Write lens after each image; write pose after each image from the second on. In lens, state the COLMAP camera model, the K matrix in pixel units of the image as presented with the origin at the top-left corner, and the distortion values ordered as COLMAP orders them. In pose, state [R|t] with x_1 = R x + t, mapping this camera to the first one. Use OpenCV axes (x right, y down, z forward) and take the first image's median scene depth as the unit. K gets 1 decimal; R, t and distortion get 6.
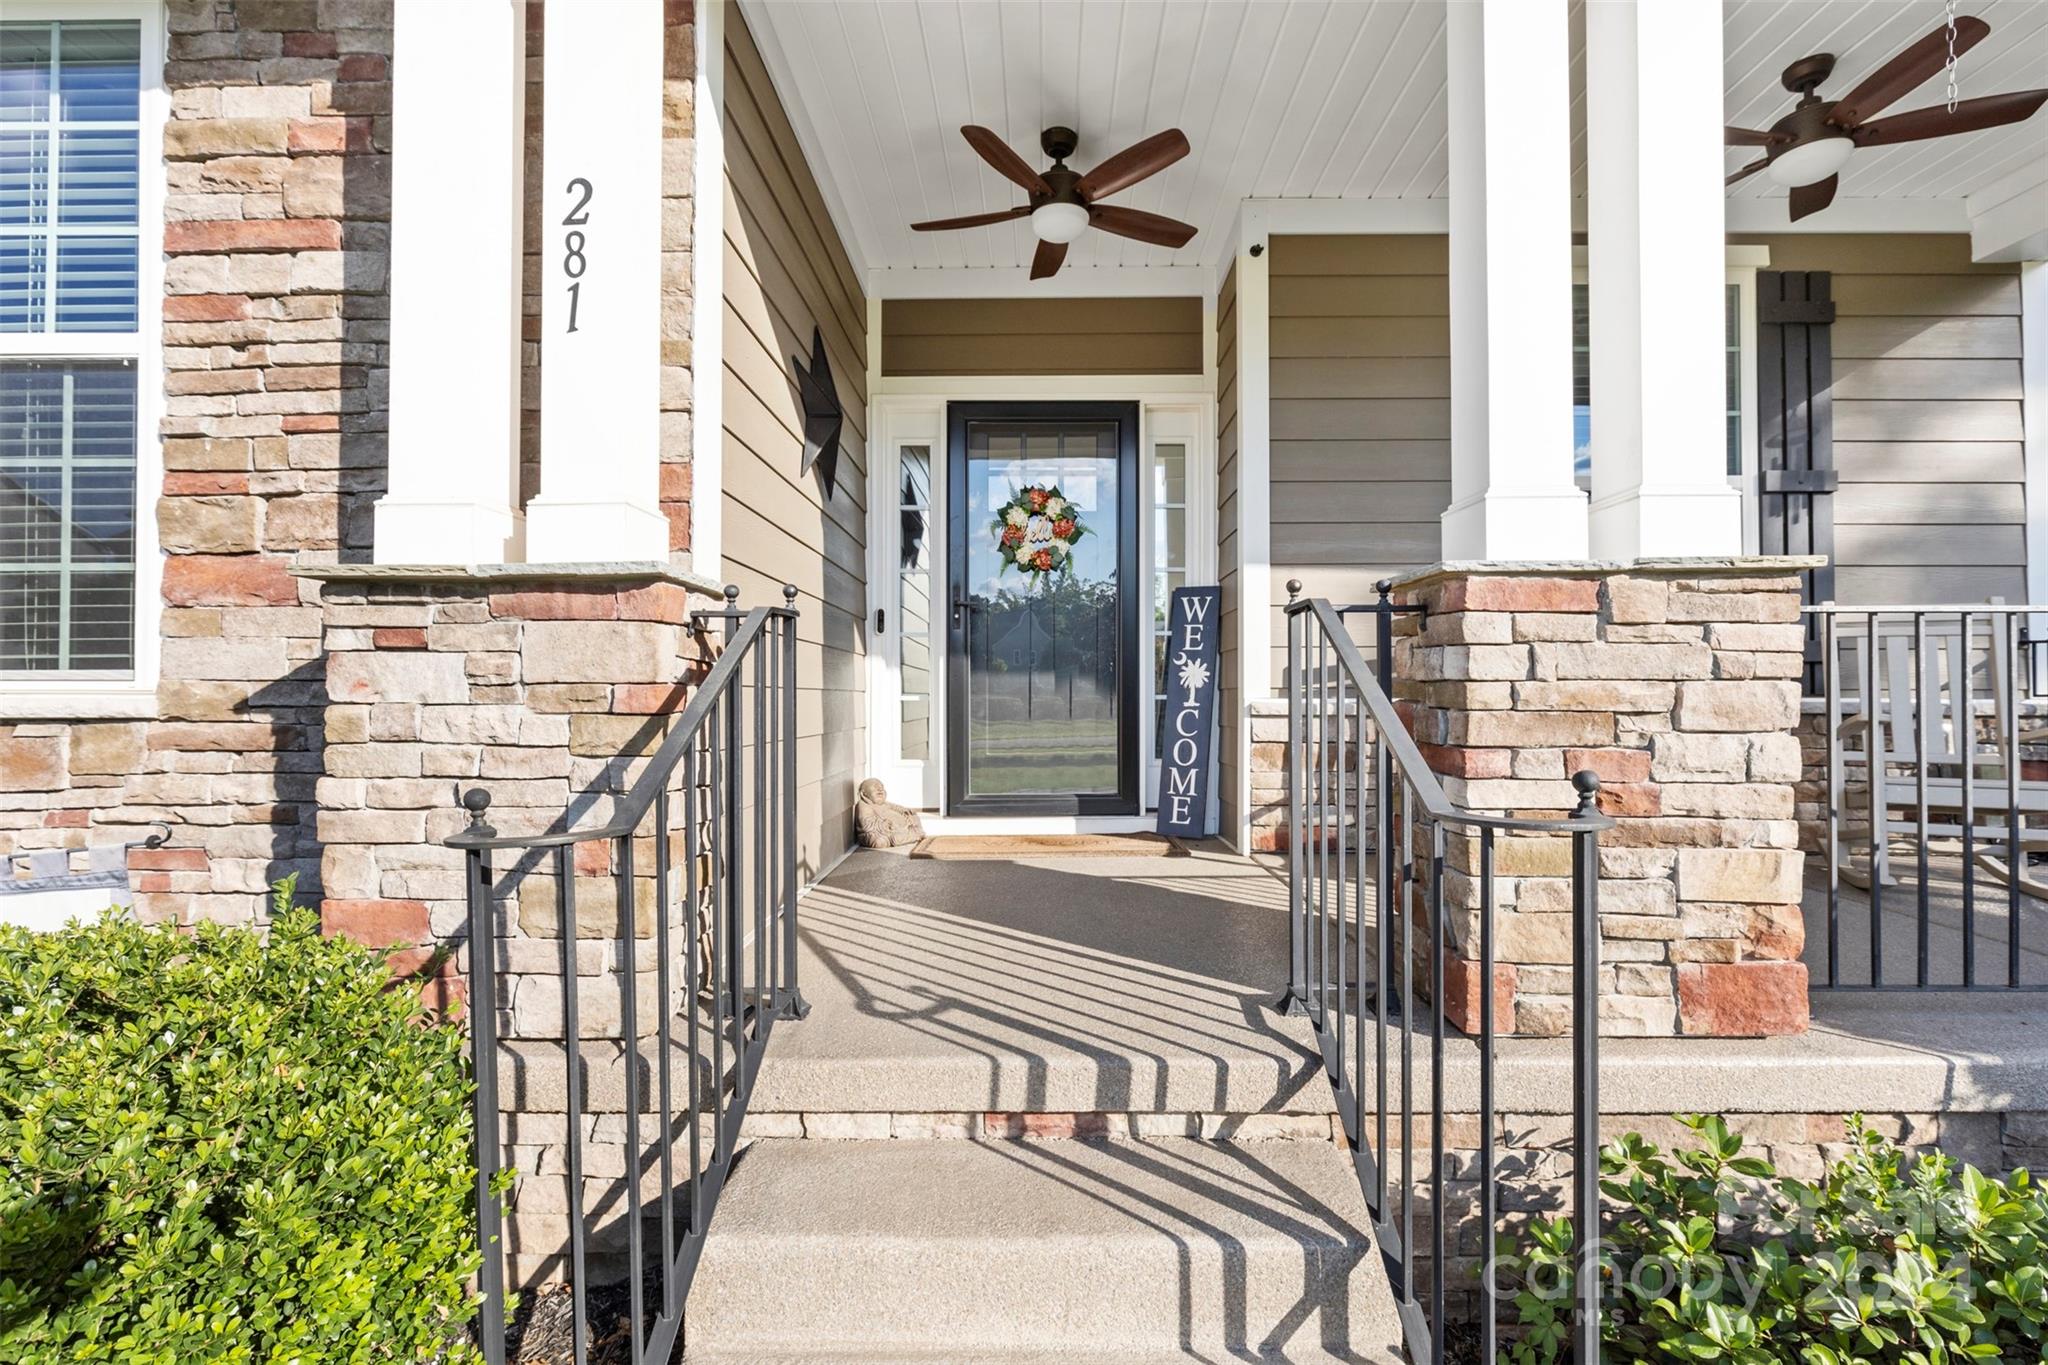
lens RADIAL K [[919.6, 0, 1020.0], [0, 919.6, 688.6], [0, 0, 1]] dist [-0.000258, 0.000082]
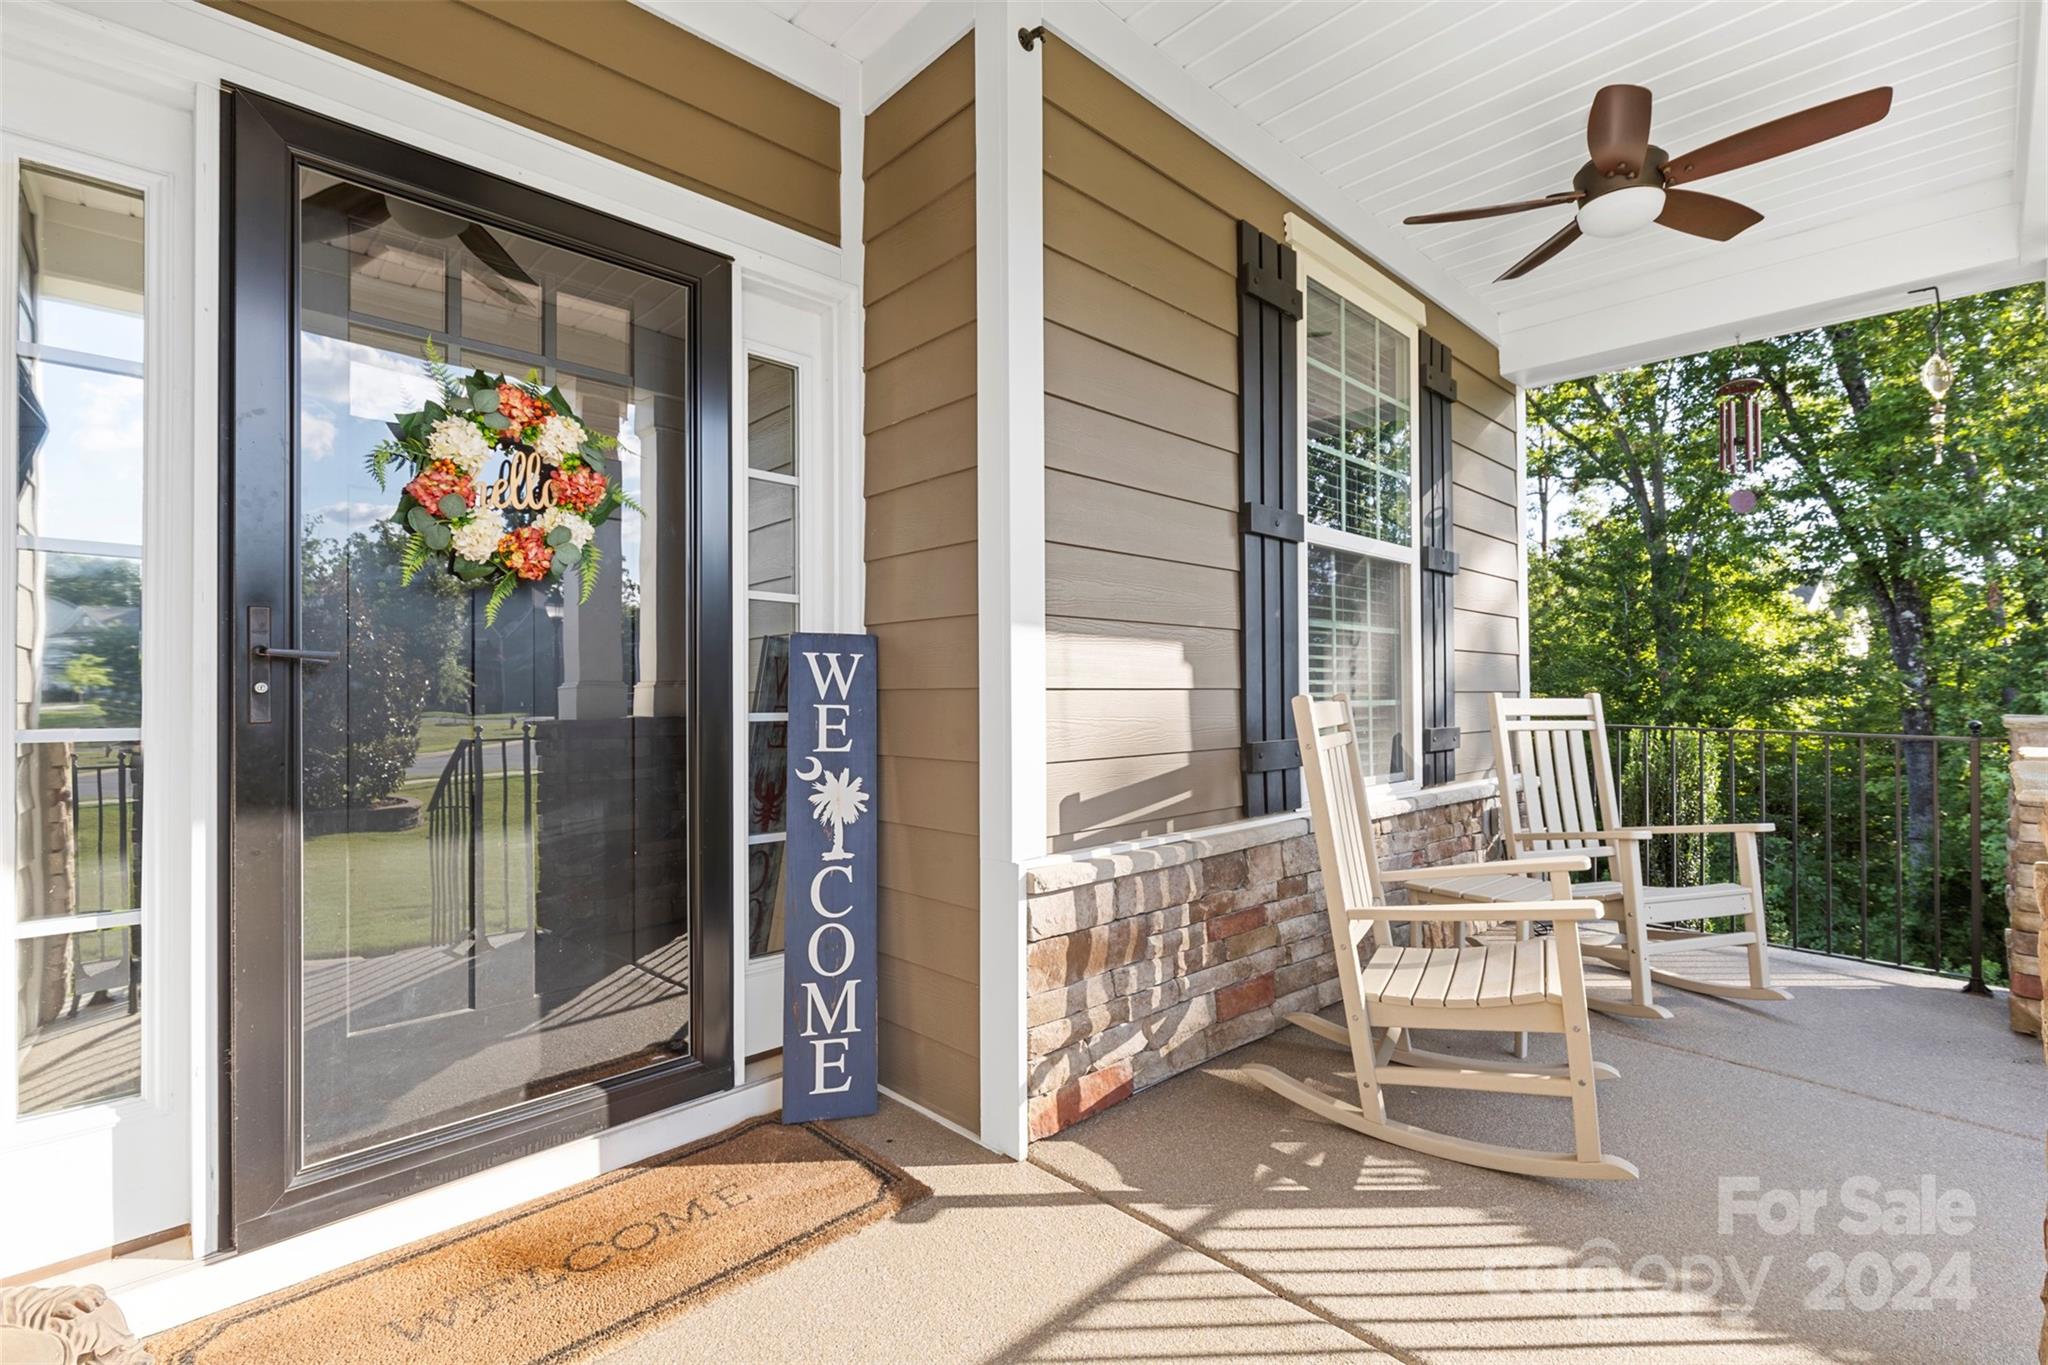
lens RADIAL K [[919.6, 0, 1034.8], [0, 919.6, 687.1], [0, 0, 1]] dist [-0.000258, 0.000082]
pose [[0.705574, 0.001825, 0.708634, -0.111128], [-0.001906, 0.999998, -0.000677, -0.080472], [-0.708634, -0.000873, 0.705576, 0.539806]]
